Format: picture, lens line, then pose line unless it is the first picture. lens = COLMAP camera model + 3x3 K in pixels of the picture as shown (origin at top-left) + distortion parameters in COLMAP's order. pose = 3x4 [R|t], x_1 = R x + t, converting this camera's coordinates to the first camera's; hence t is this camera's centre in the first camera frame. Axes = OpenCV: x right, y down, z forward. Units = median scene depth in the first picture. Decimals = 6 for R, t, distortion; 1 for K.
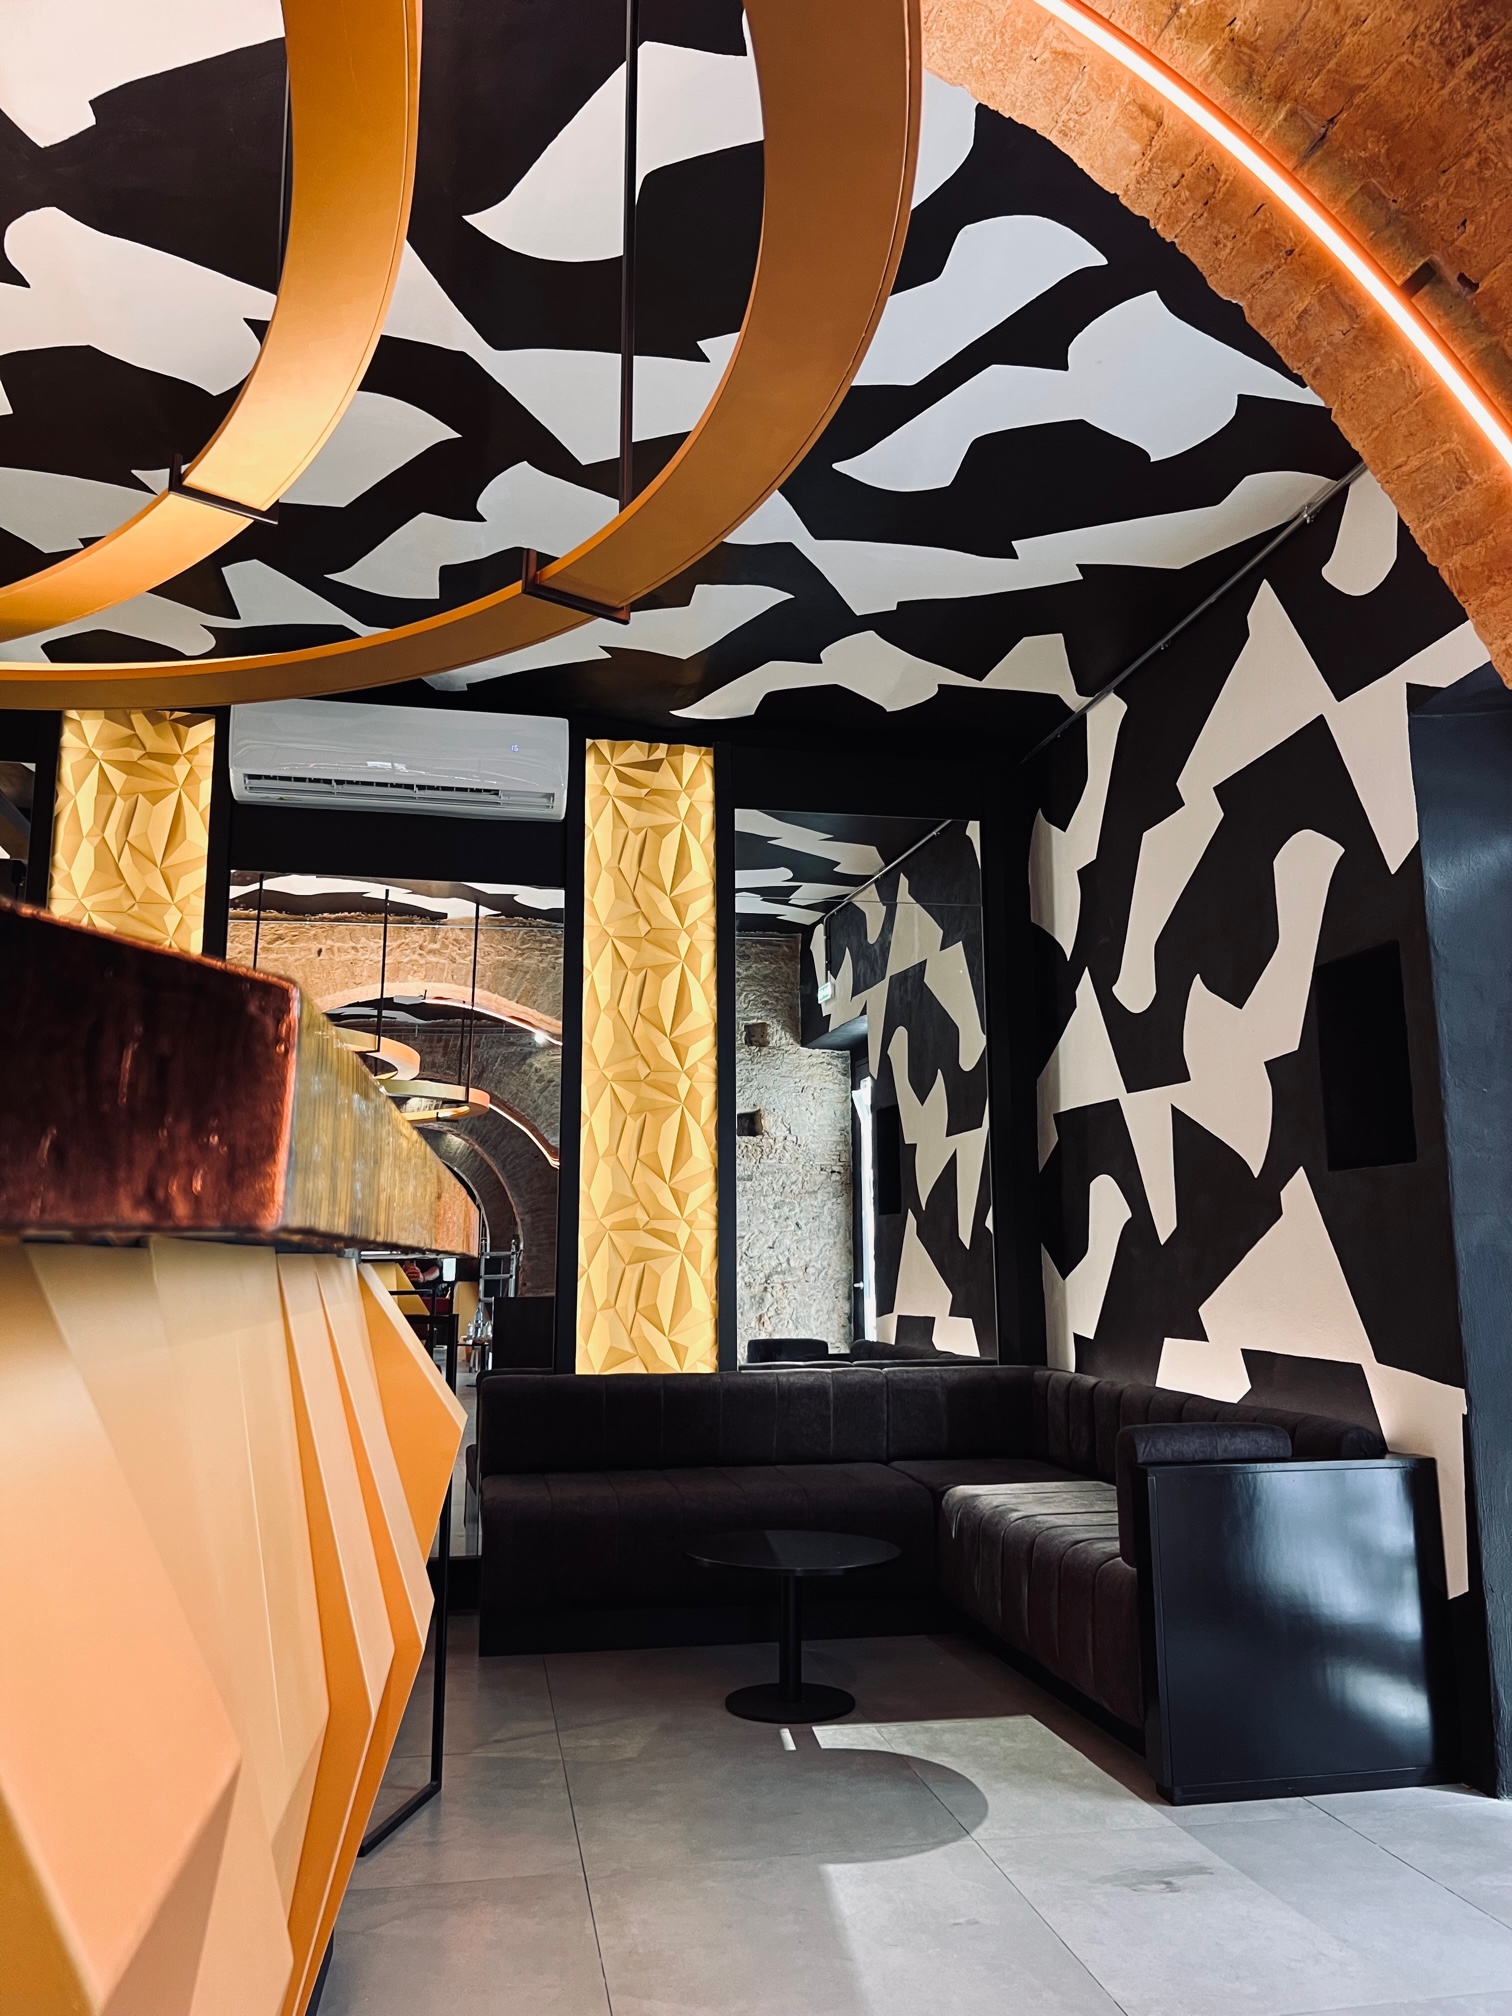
lens RADIAL K [[1511.9, 0, 770.3], [0, 1511.9, 1006.1], [0, 0, 1]] dist [0.037162, -0.037755]
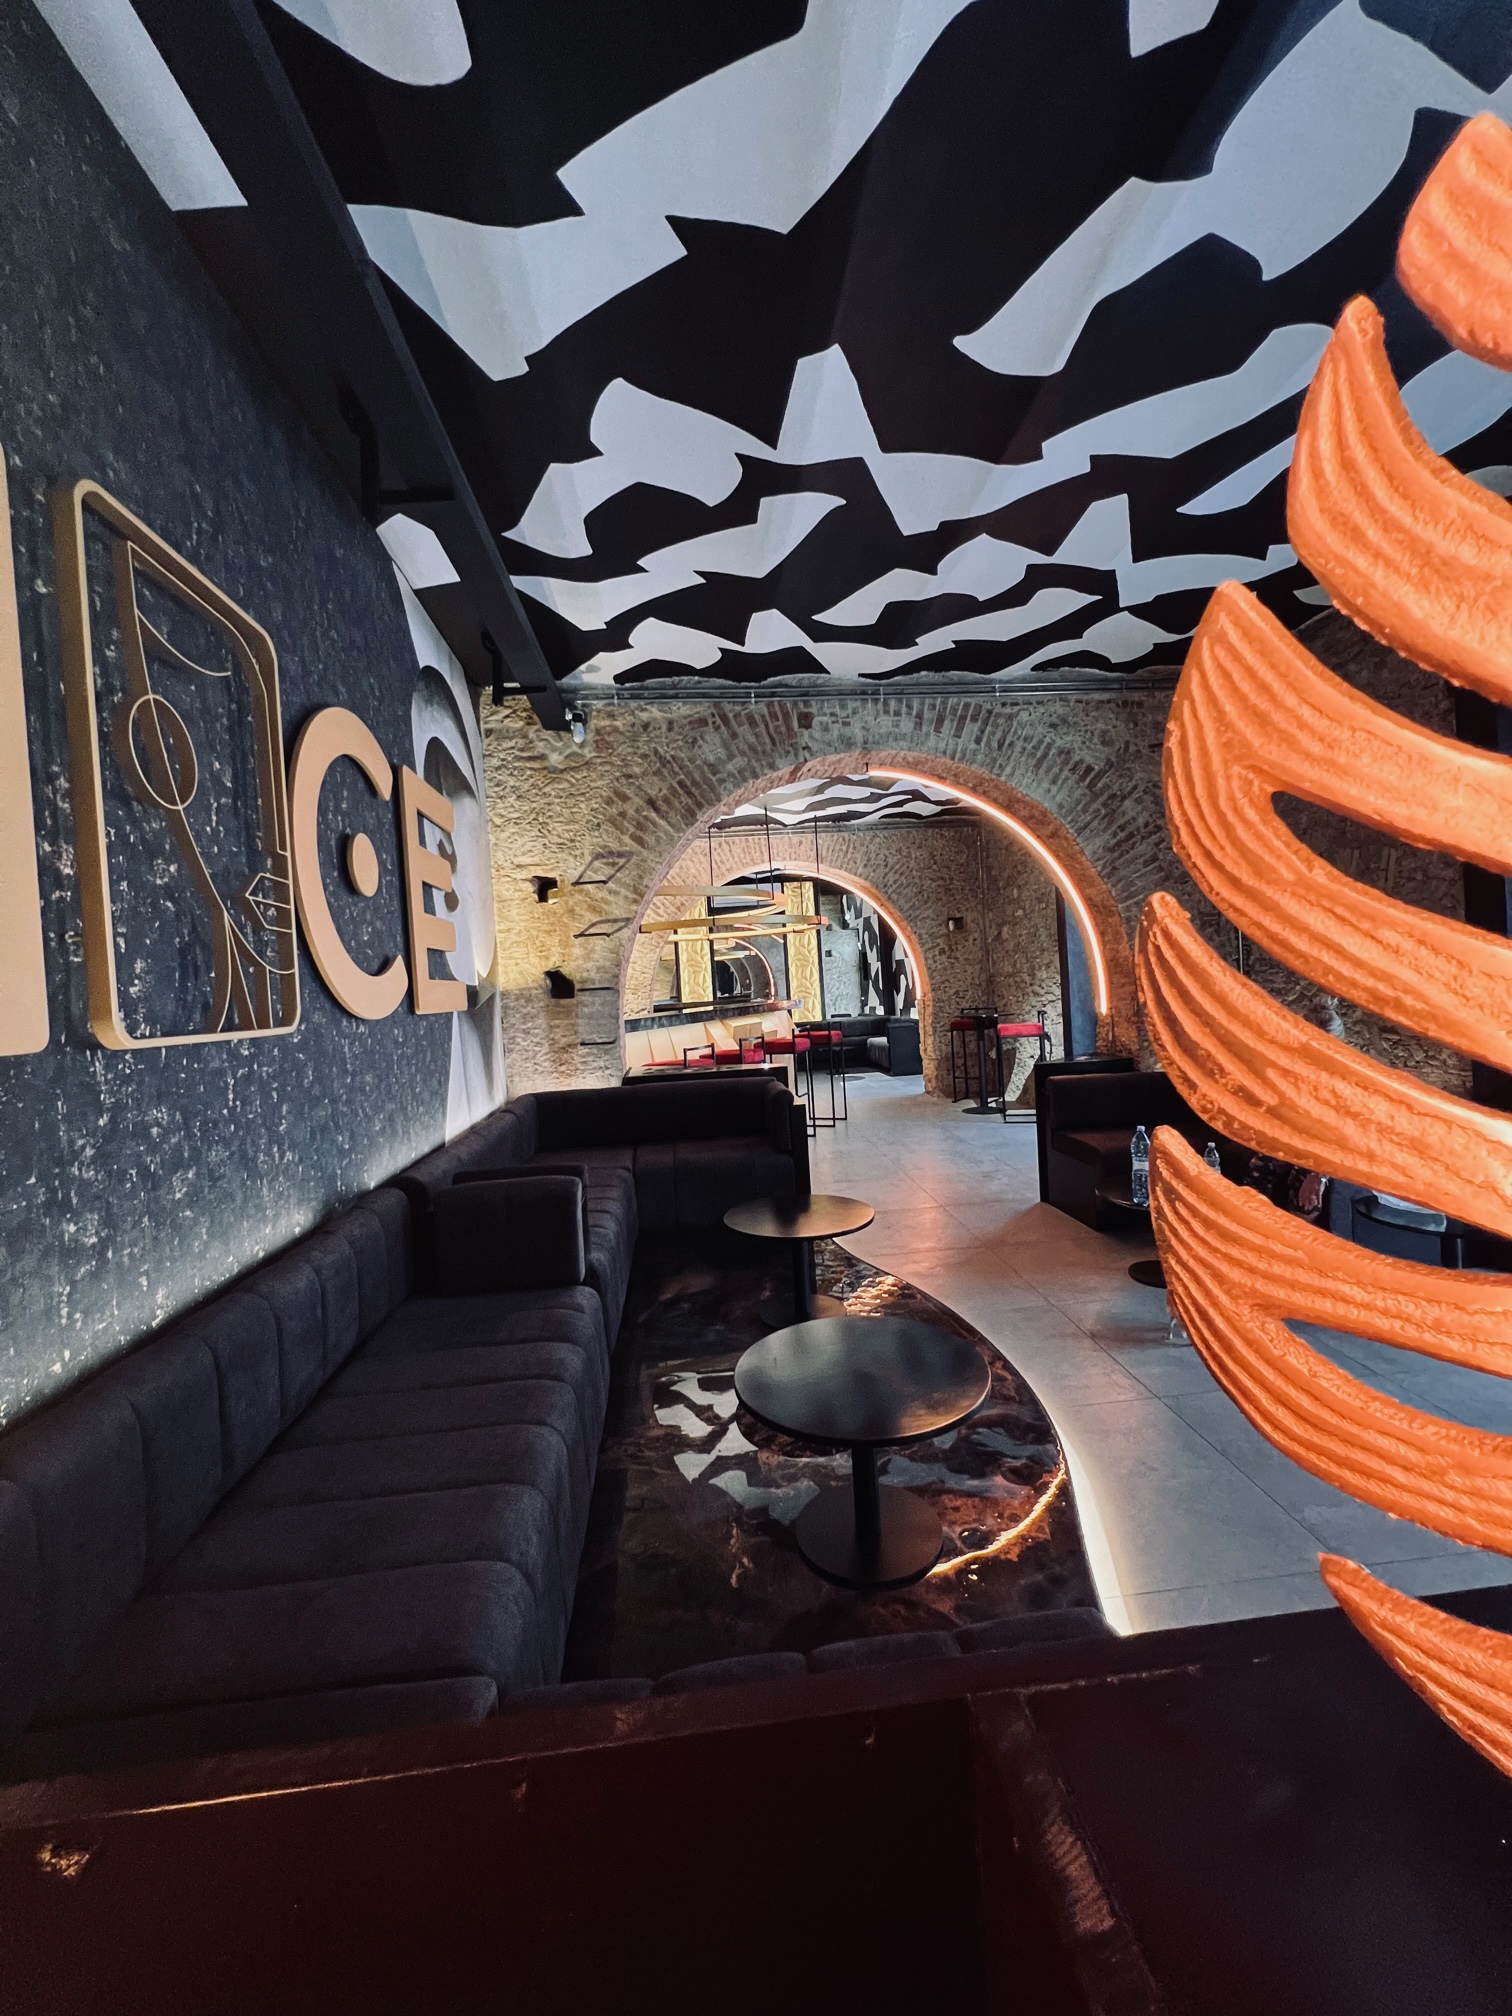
lens RADIAL K [[804.8, 0, 762.2], [0, 804.8, 1001.3], [0, 0, 1]] dist [-0.003240, 0.000638]
pose [[0.992167, -0.056472, -0.111428, 0.058021], [0.076620, 0.979601, 0.185770, -0.276868], [0.098665, -0.192852, 0.976255, -1.351919]]
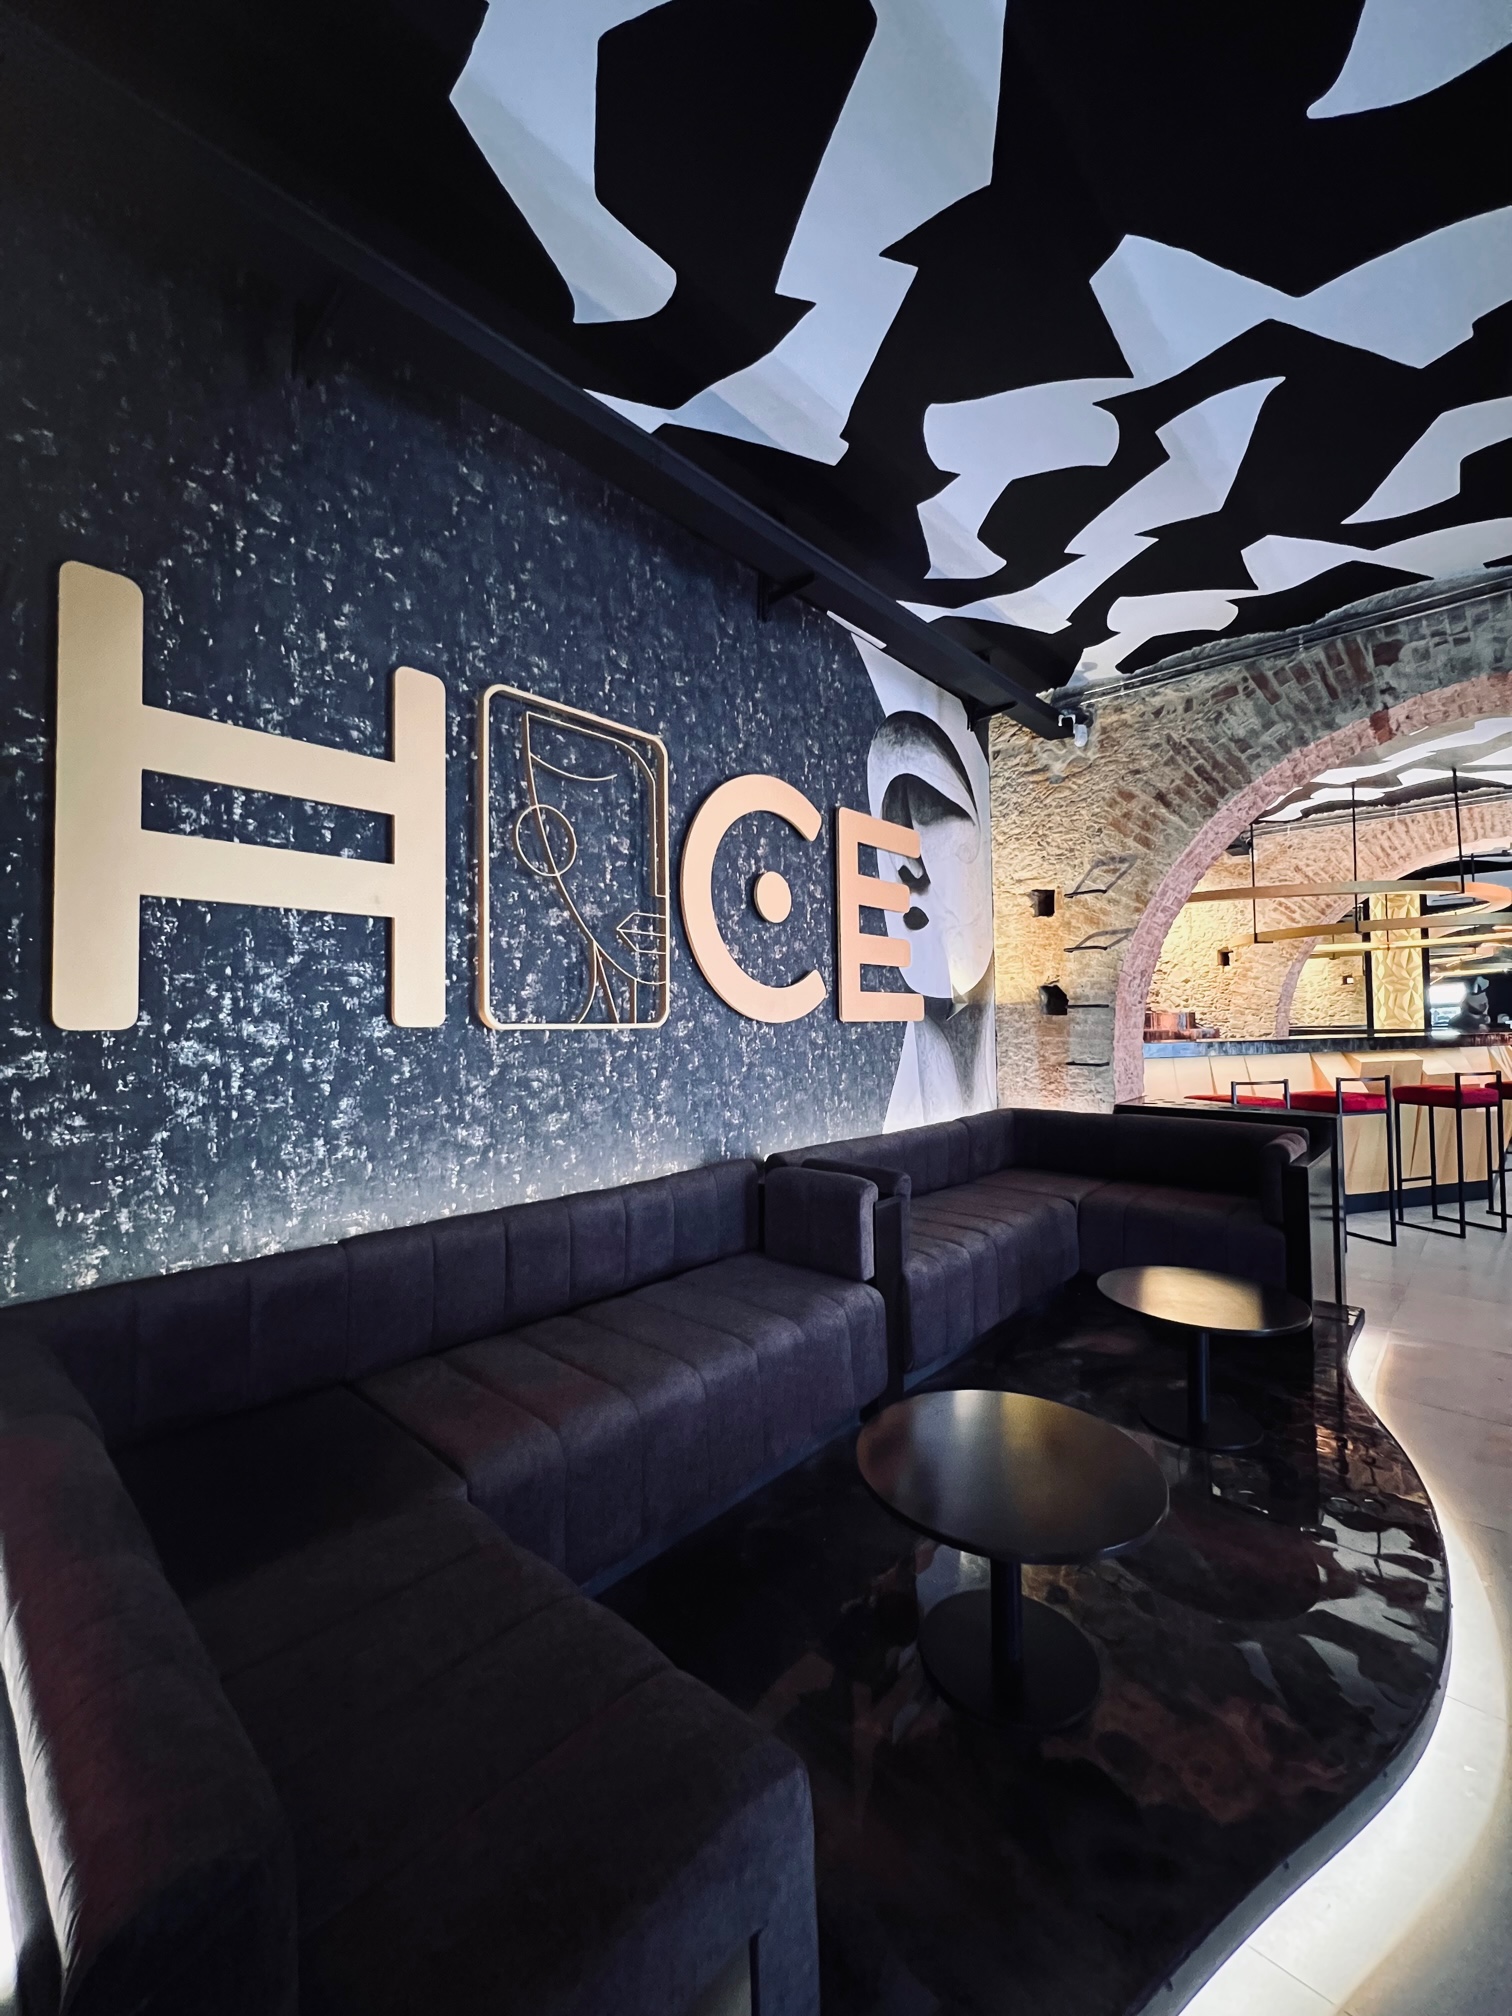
lens RADIAL K [[804.8, 0, 761.9], [0, 804.8, 1000.8], [0, 0, 1]] dist [-0.003240, 0.000638]
pose [[0.586483, -0.029132, -0.809438, 0.229859], [0.146677, 0.986650, 0.070766, -0.255457], [0.796570, -0.160229, 0.582926, -1.262937]]
